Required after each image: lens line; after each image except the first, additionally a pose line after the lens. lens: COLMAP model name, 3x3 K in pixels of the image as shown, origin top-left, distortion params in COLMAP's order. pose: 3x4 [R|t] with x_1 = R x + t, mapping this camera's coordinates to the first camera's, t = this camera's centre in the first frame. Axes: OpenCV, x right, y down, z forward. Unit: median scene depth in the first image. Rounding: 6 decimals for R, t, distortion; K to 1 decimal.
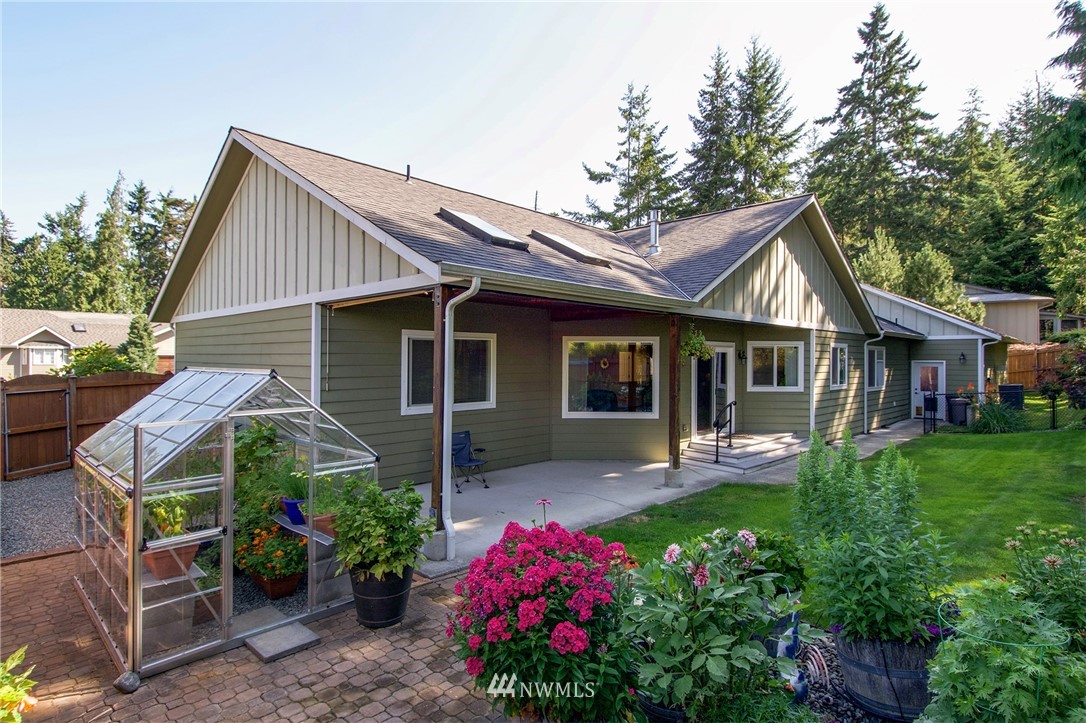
lens RADIAL K [[572.1, 0, 555.4], [0, 572.1, 356.5], [0, 0, 1]] dist [0.047362, -0.033934]
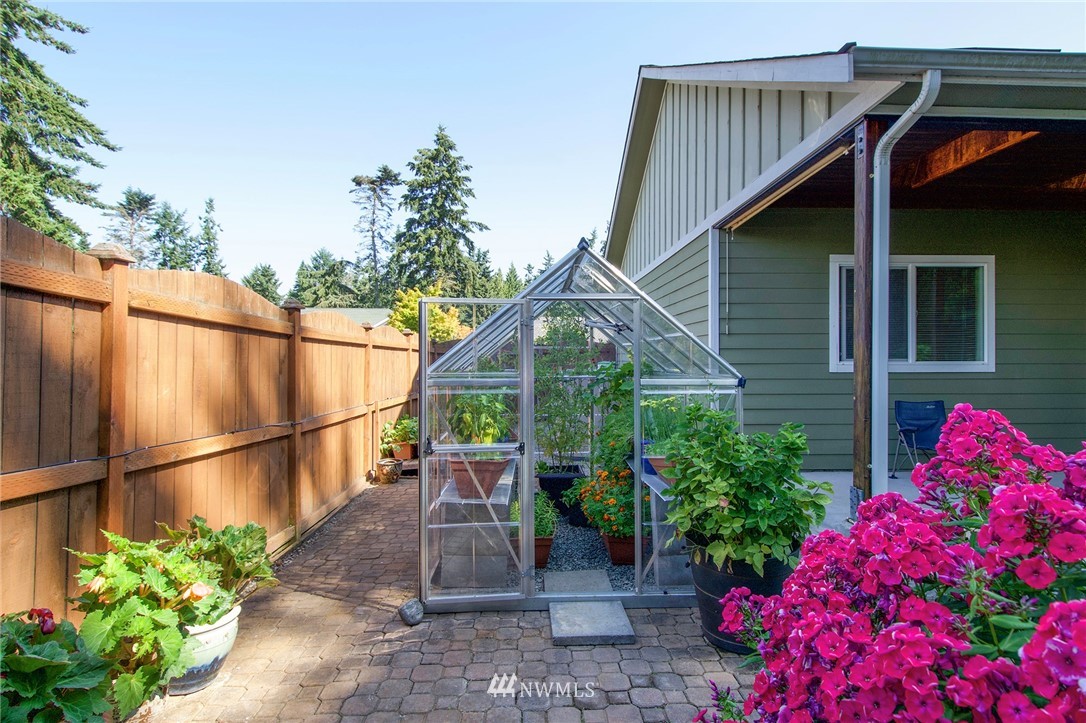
lens RADIAL K [[572.1, 0, 555.4], [0, 572.1, 356.5], [0, 0, 1]] dist [0.047362, -0.033934]
pose [[0.720668, -0.011571, -0.693184, -0.018723], [0.006583, 0.999930, -0.009847, 0.160497], [0.693249, 0.002533, 0.720693, 0.419699]]
